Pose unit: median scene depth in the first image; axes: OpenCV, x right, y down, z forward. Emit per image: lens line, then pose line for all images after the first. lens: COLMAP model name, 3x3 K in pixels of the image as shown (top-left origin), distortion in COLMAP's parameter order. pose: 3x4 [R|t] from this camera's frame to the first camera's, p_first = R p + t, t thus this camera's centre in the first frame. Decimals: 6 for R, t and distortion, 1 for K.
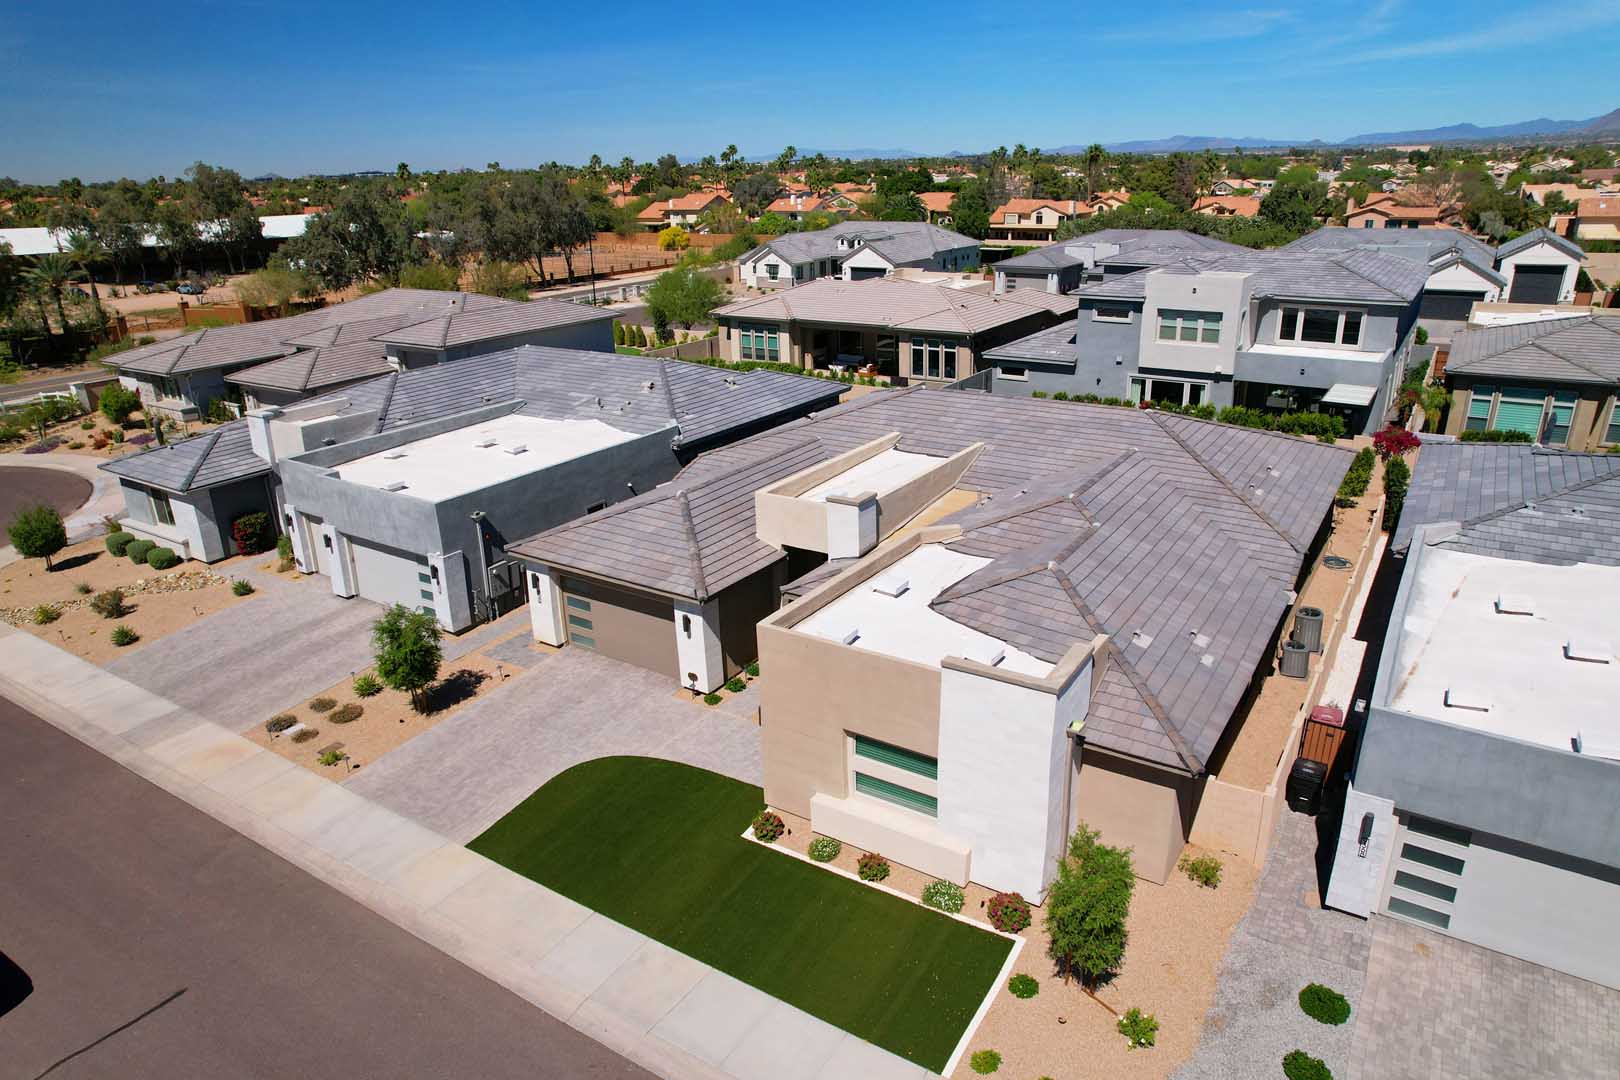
lens RADIAL K [[1030.9, 0, 810.0], [0, 1030.9, 540.0], [0, 0, 1]] dist [-0.073430, 0.064431]
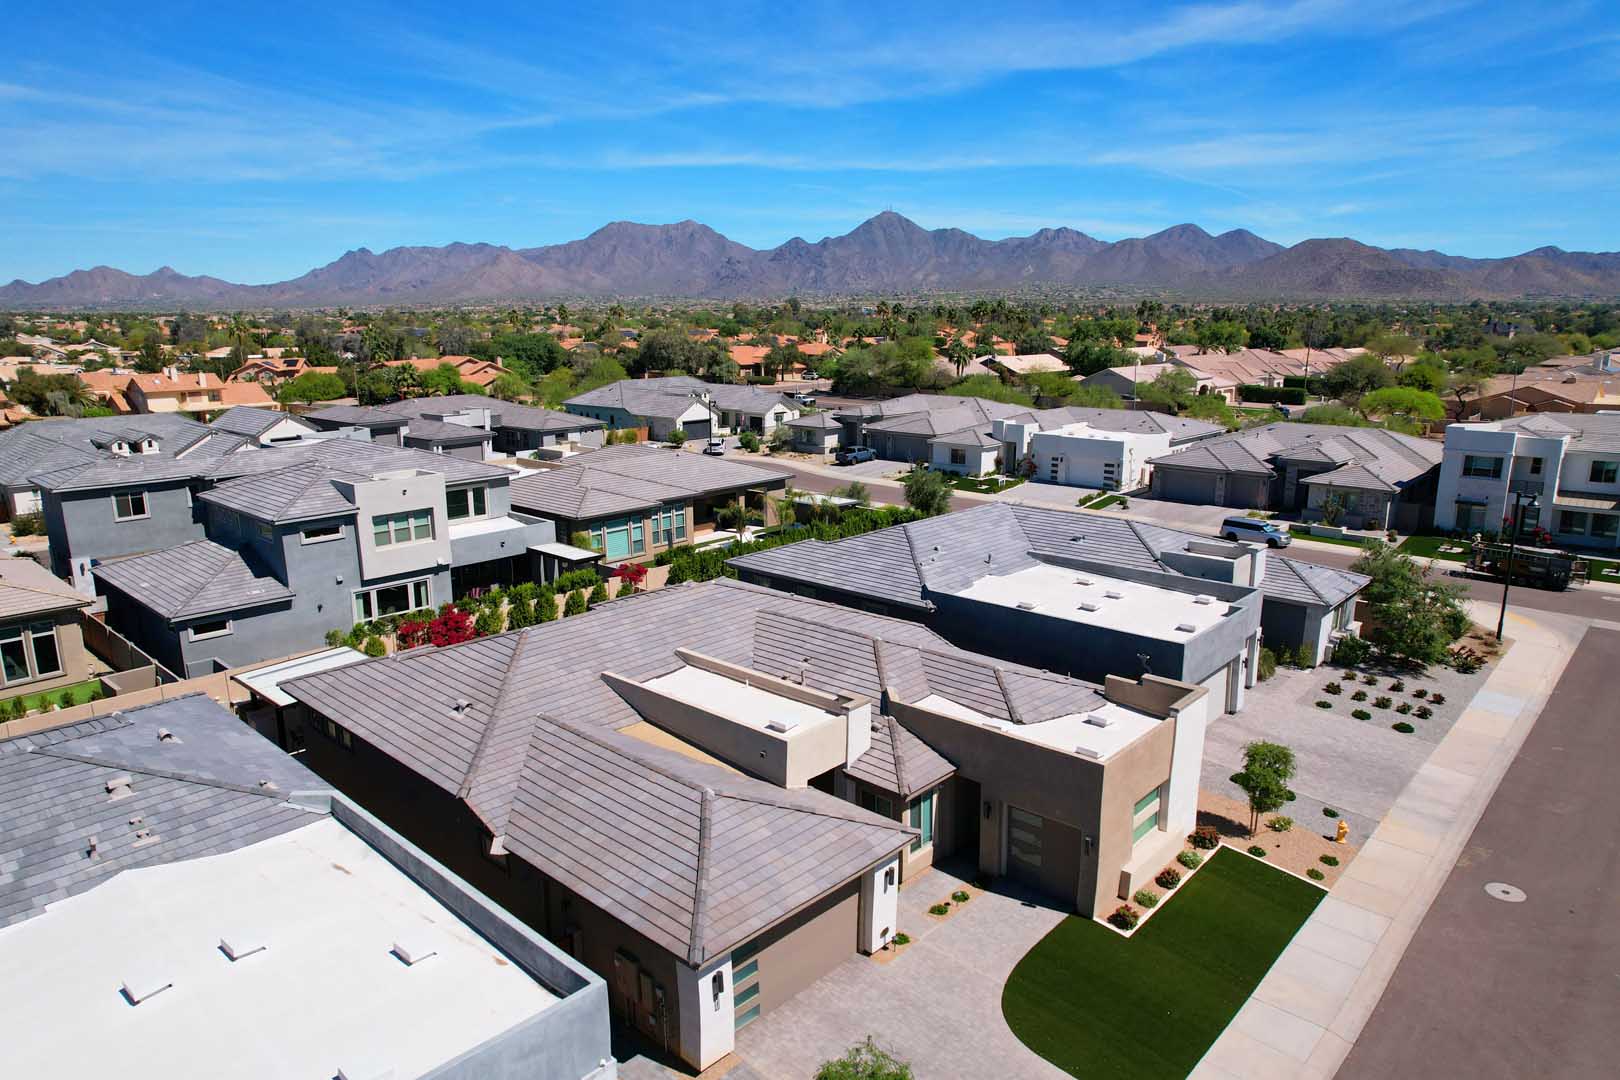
lens RADIAL K [[1030.9, 0, 810.0], [0, 1030.9, 540.0], [0, 0, 1]] dist [-0.073430, 0.064431]
pose [[0.170415, -0.191574, 0.966570, -0.537029], [0.337758, 0.932850, 0.125341, -0.191489], [-0.925677, 0.305107, 0.223678, 0.416013]]
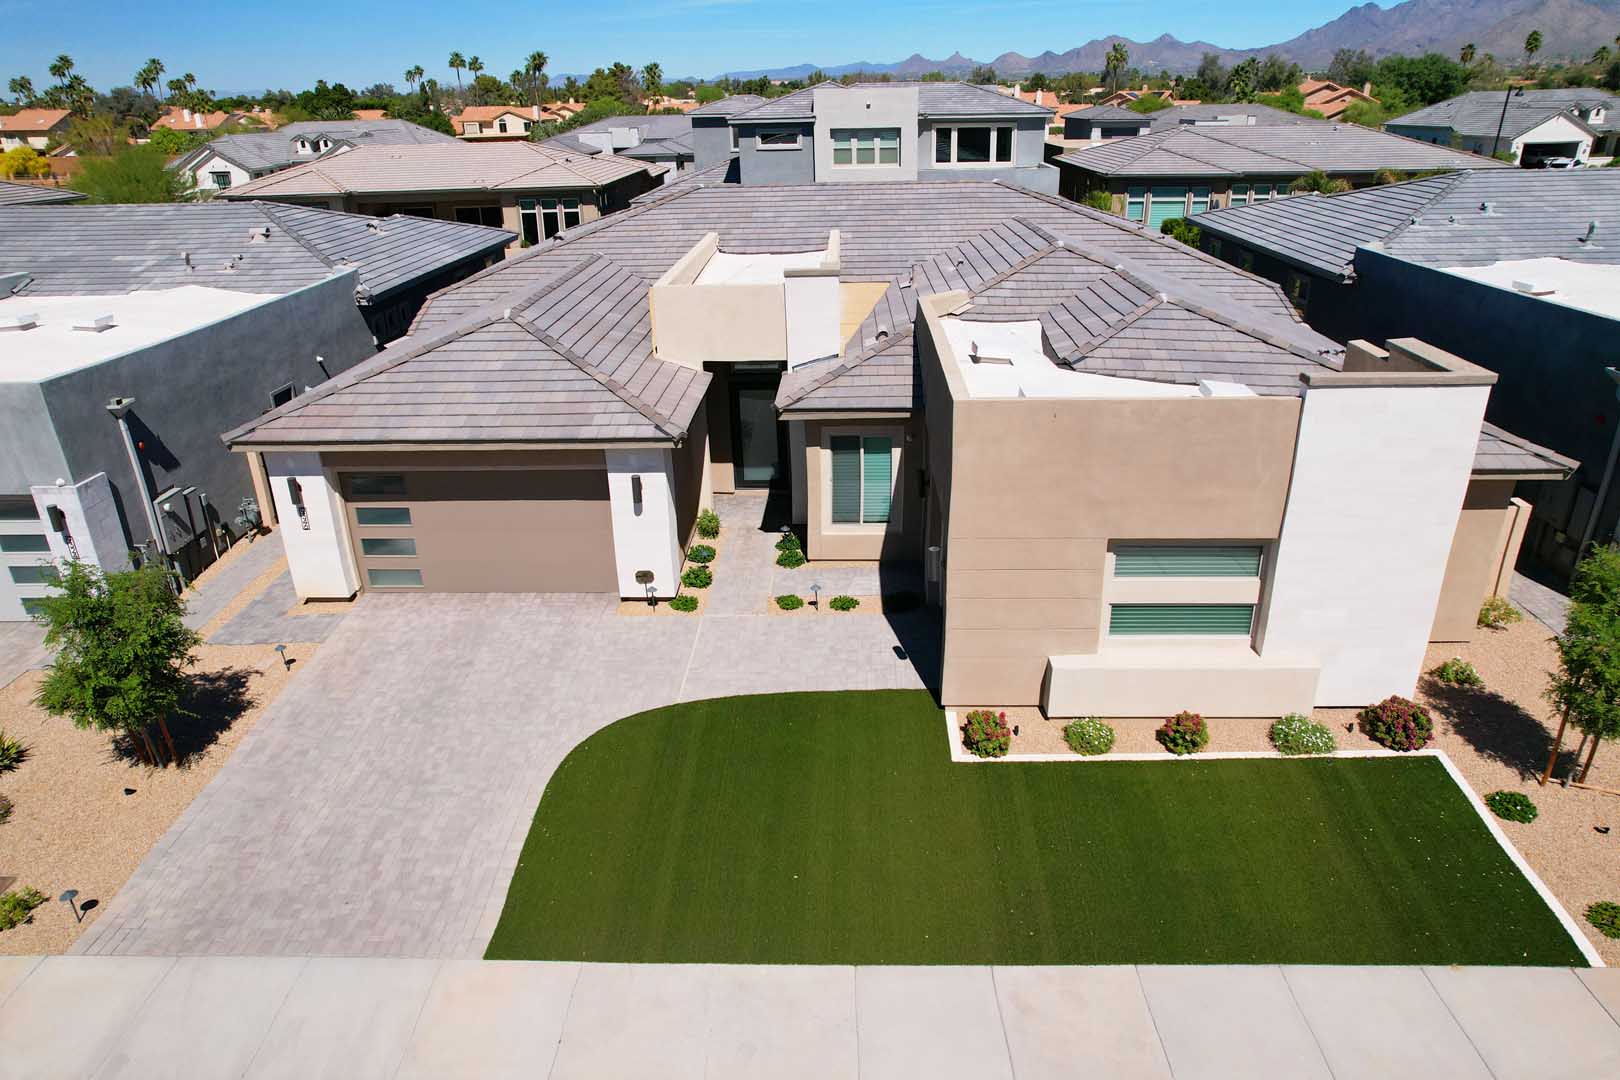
lens RADIAL K [[1030.9, 0, 810.0], [0, 1030.9, 540.0], [0, 0, 1]] dist [-0.073430, 0.064431]
pose [[0.856721, -0.202443, 0.474389, -0.179498], [0.177020, 0.979294, 0.098221, 0.037620], [-0.484451, -0.000172, 0.874819, 0.225244]]
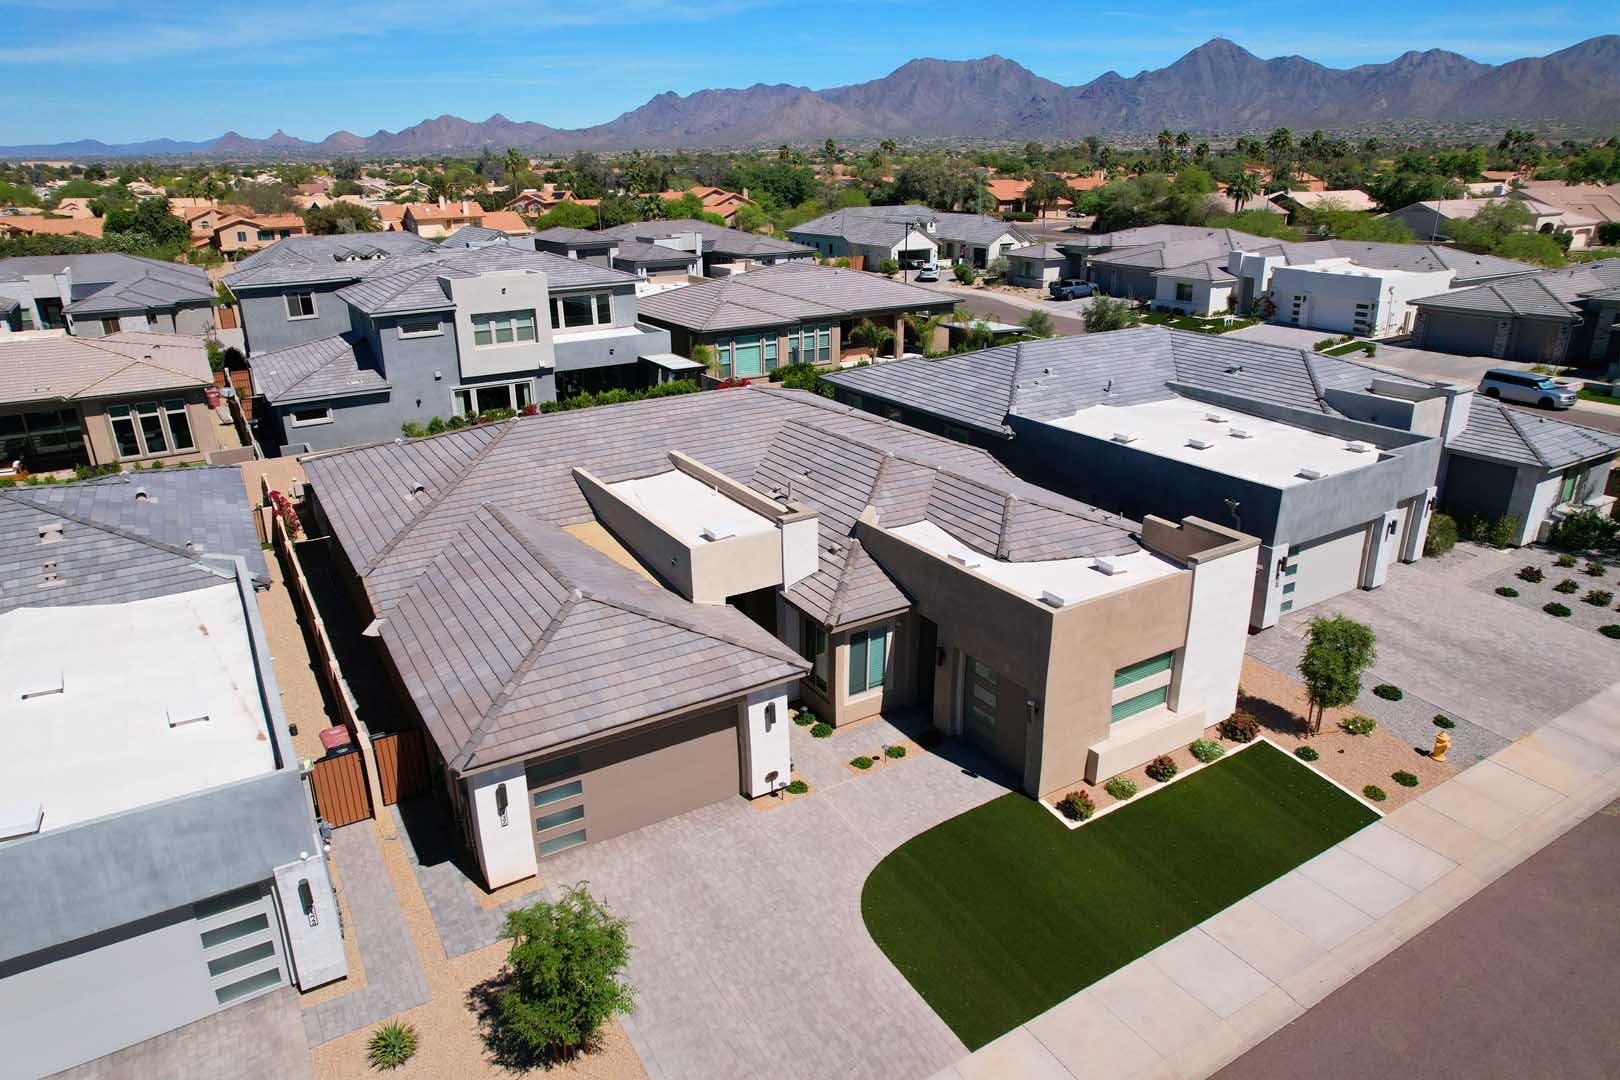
lens RADIAL K [[1030.9, 0, 810.0], [0, 1030.9, 540.0], [0, 0, 1]] dist [-0.073430, 0.064431]
pose [[0.432583, -0.300075, 0.850192, -0.409779], [0.312514, 0.934432, 0.170798, -0.094981], [-0.845699, 0.191812, 0.497997, 0.298730]]
